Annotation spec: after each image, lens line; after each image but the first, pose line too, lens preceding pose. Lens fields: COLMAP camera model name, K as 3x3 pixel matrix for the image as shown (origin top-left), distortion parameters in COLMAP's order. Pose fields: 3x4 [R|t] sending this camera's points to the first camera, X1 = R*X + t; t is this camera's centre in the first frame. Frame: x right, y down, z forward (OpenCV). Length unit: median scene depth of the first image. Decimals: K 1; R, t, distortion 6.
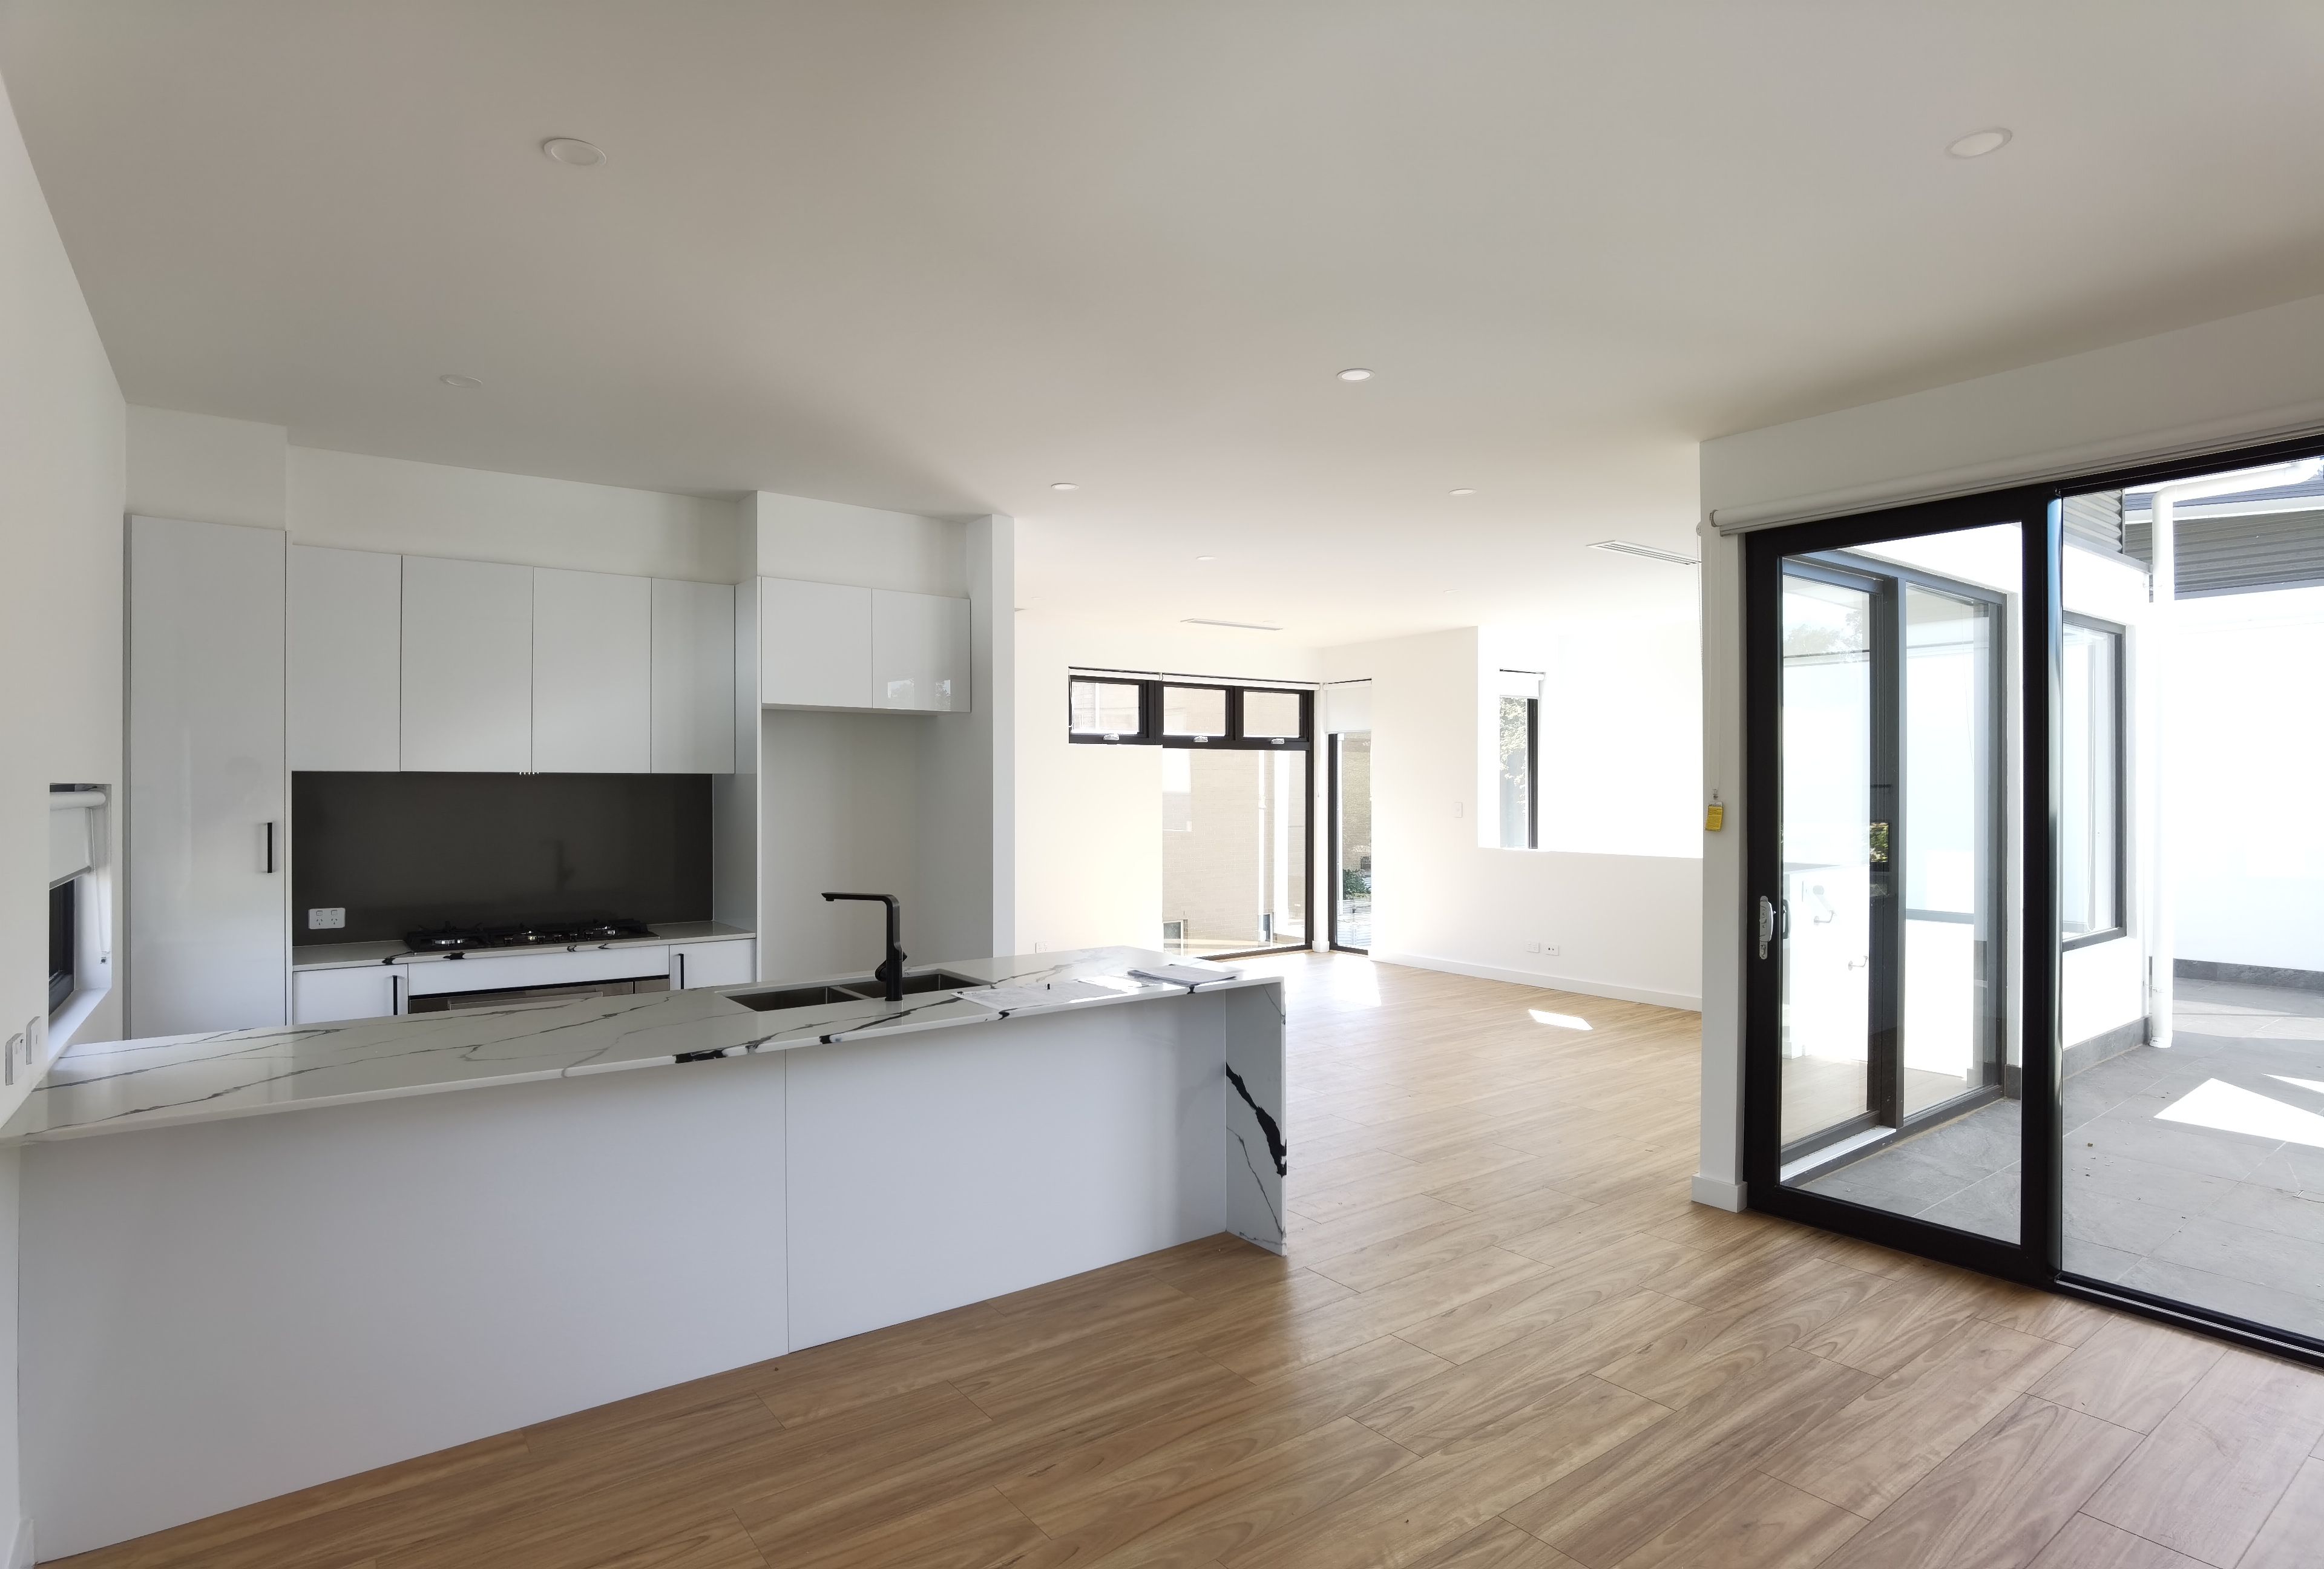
lens RADIAL K [[1219.2, 0, 1158.4], [0, 1219.2, 787.8], [0, 0, 1]] dist [-0.026251, 0.001395]
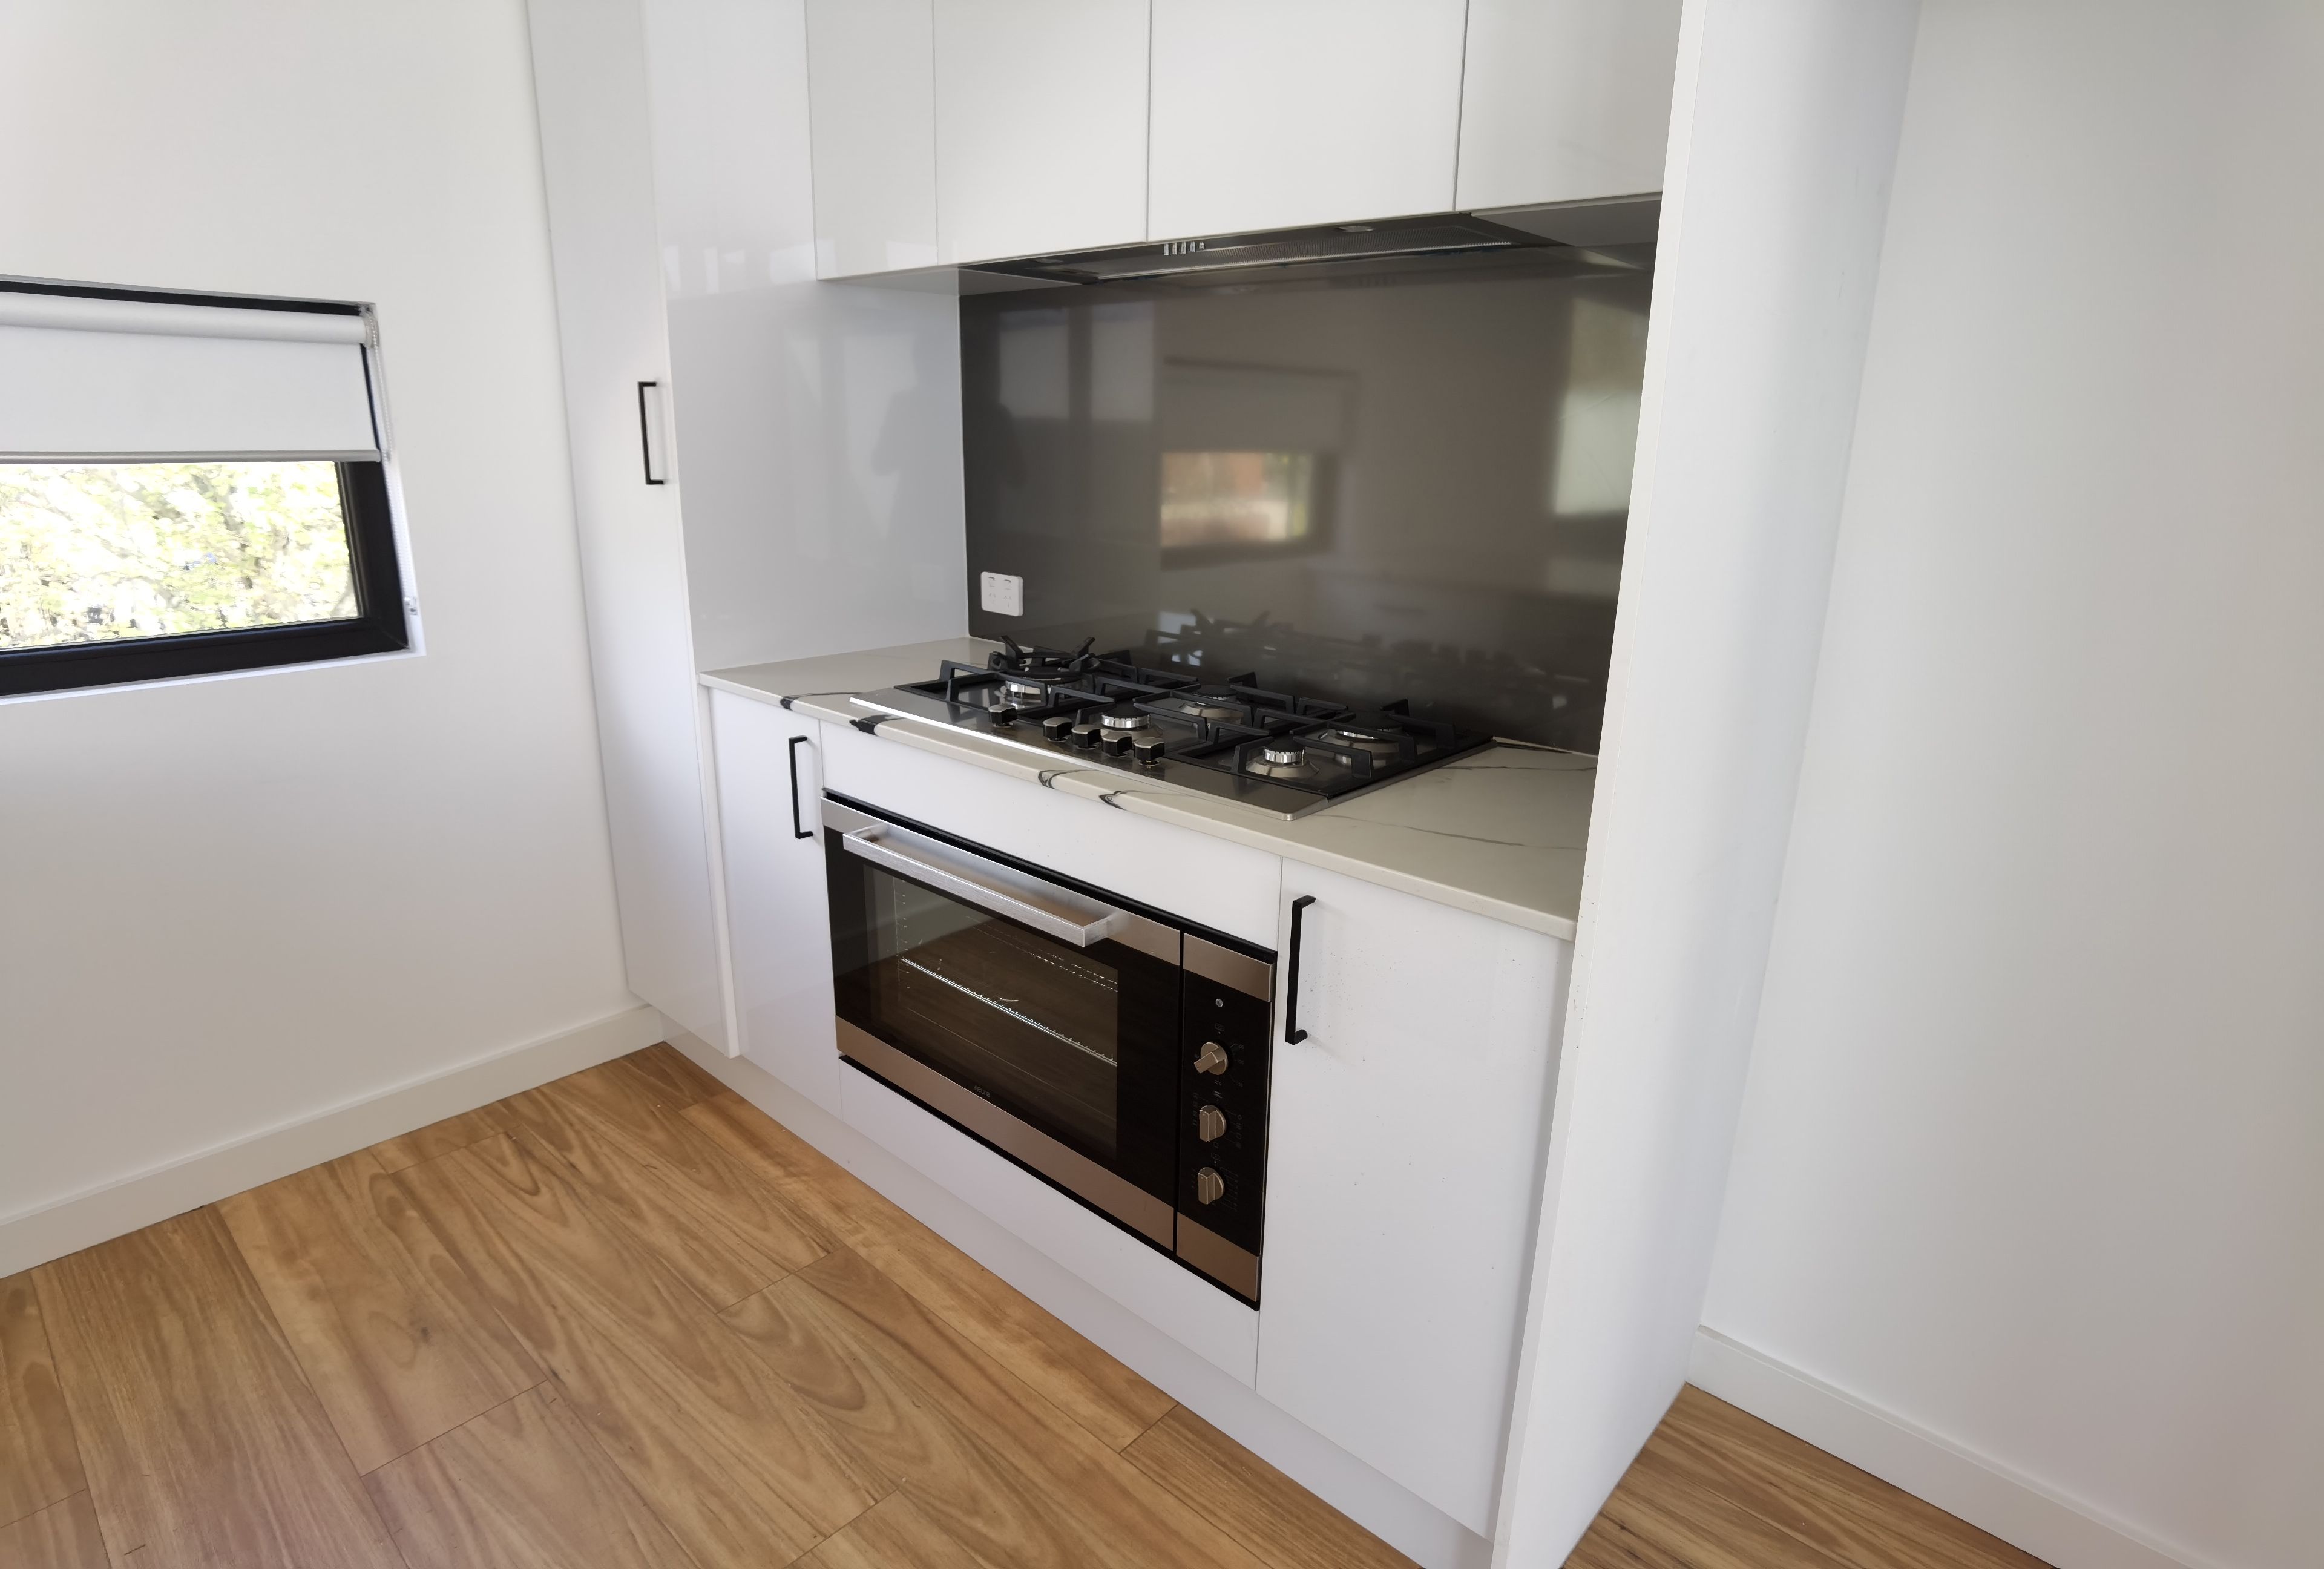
lens RADIAL K [[1219.2, 0, 1158.4], [0, 1219.2, 787.8], [0, 0, 1]] dist [-0.026251, 0.001395]
pose [[0.193509, 0.279180, -0.940539, -0.232824], [-0.020461, 0.959599, 0.280628, 0.058952], [0.980885, -0.035059, 0.191404, 1.437479]]
